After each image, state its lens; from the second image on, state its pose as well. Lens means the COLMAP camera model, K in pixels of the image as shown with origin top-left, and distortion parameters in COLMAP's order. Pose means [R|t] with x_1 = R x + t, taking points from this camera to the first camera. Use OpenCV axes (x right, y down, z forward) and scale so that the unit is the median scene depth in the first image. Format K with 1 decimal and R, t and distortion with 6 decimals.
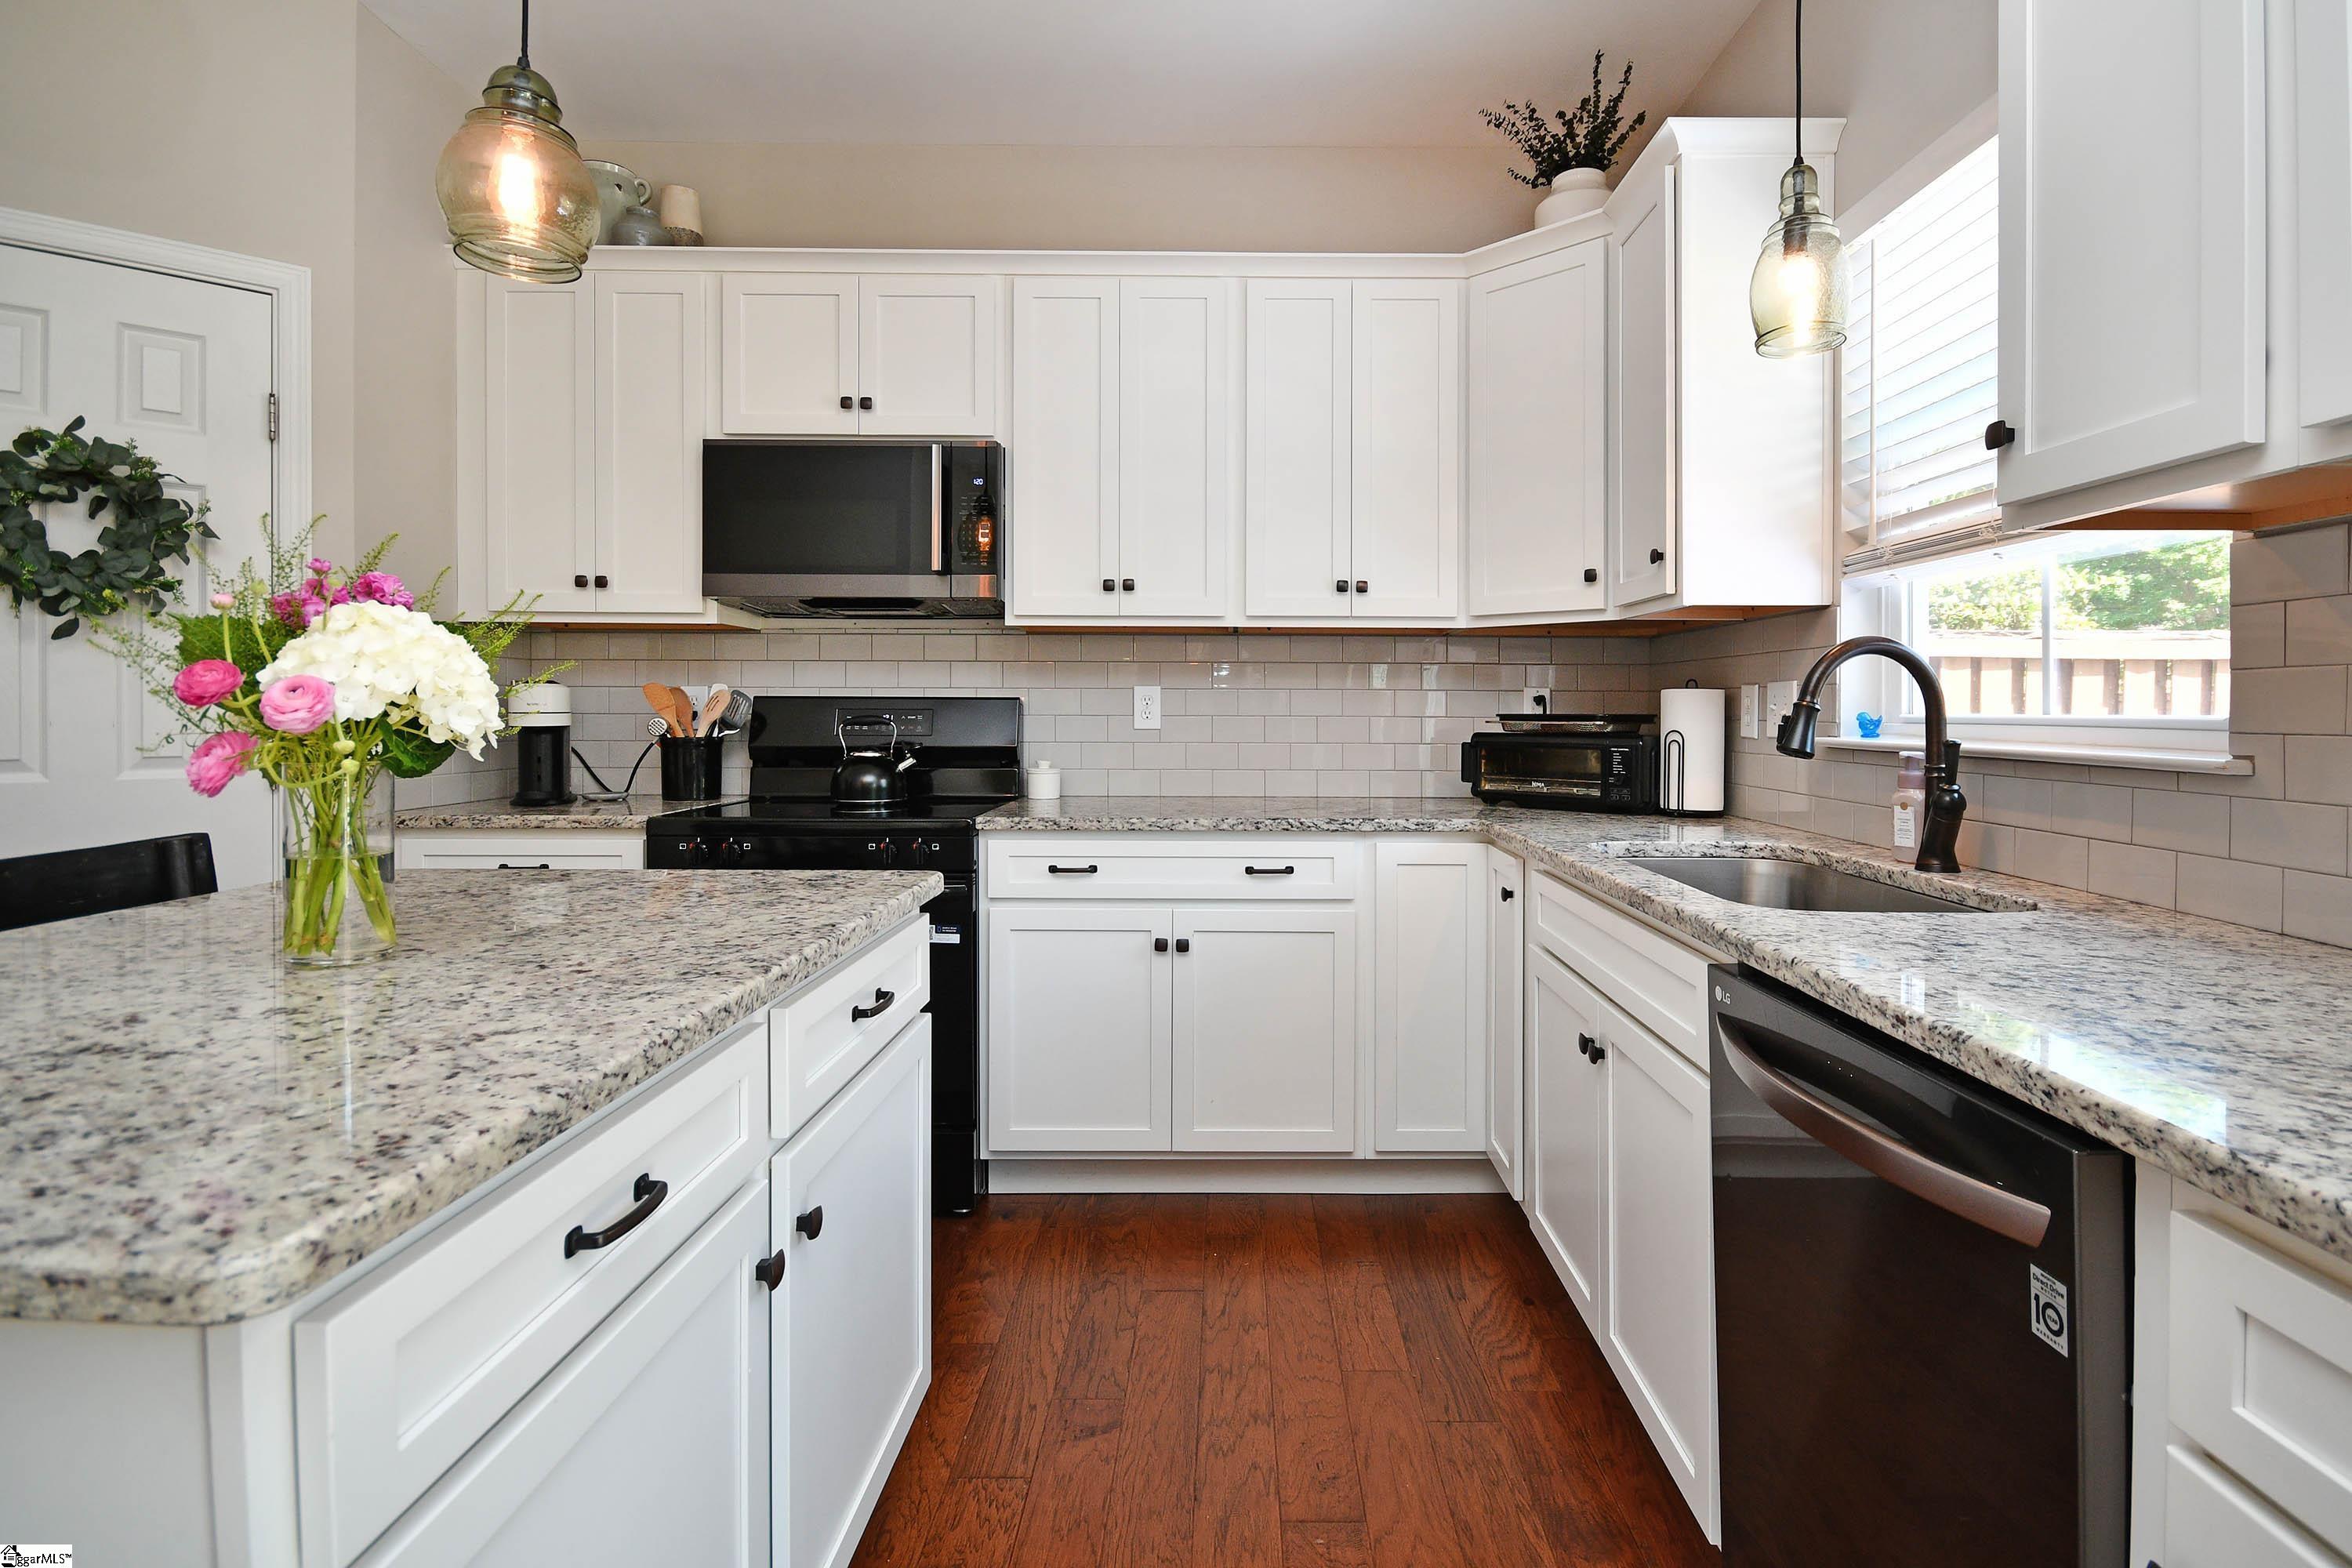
lens RADIAL K [[1157.9, 0, 1249.8], [0, 1157.9, 709.9], [0, 0, 1]] dist [-0.000853, -0.014390]
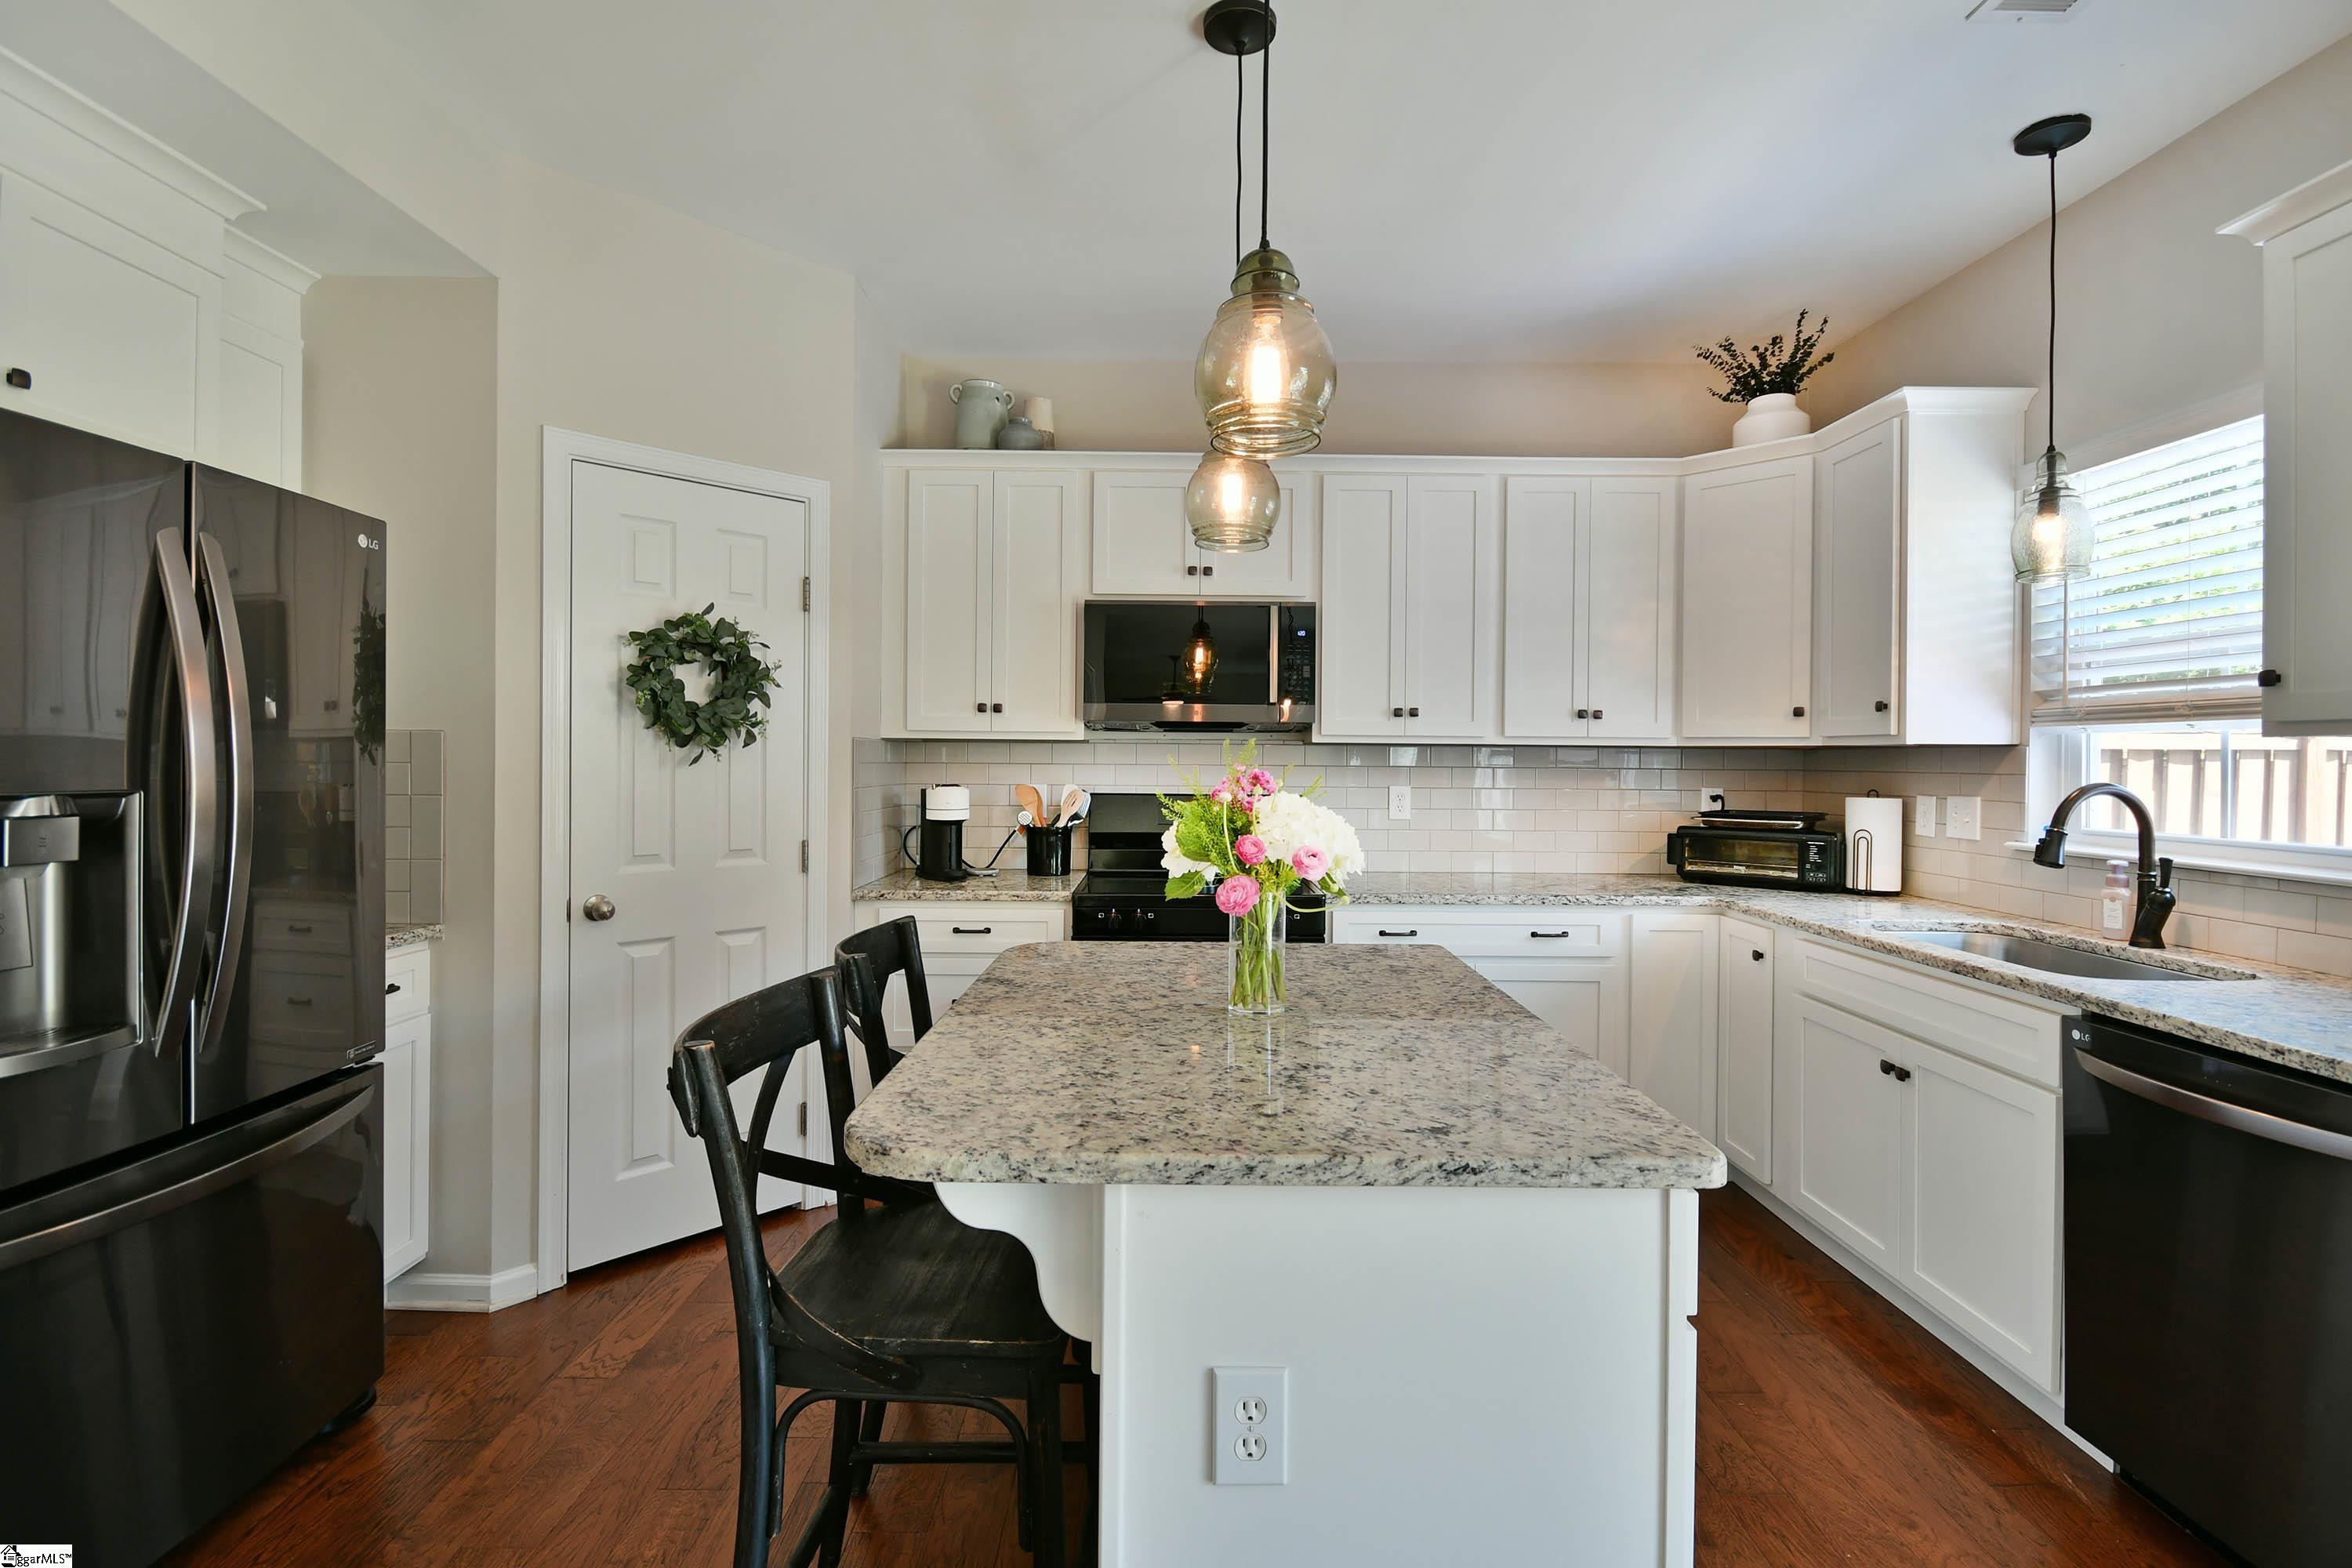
lens RADIAL K [[1083.4, 0, 1179.0], [0, 1083.4, 757.3], [0, 0, 1]] dist [0.002391, 0.000211]
pose [[0.999957, -0.000112, -0.009294, -0.393316], [0.000105, 1.000000, -0.000825, -0.062521], [0.009294, 0.000824, 0.999956, -0.234193]]
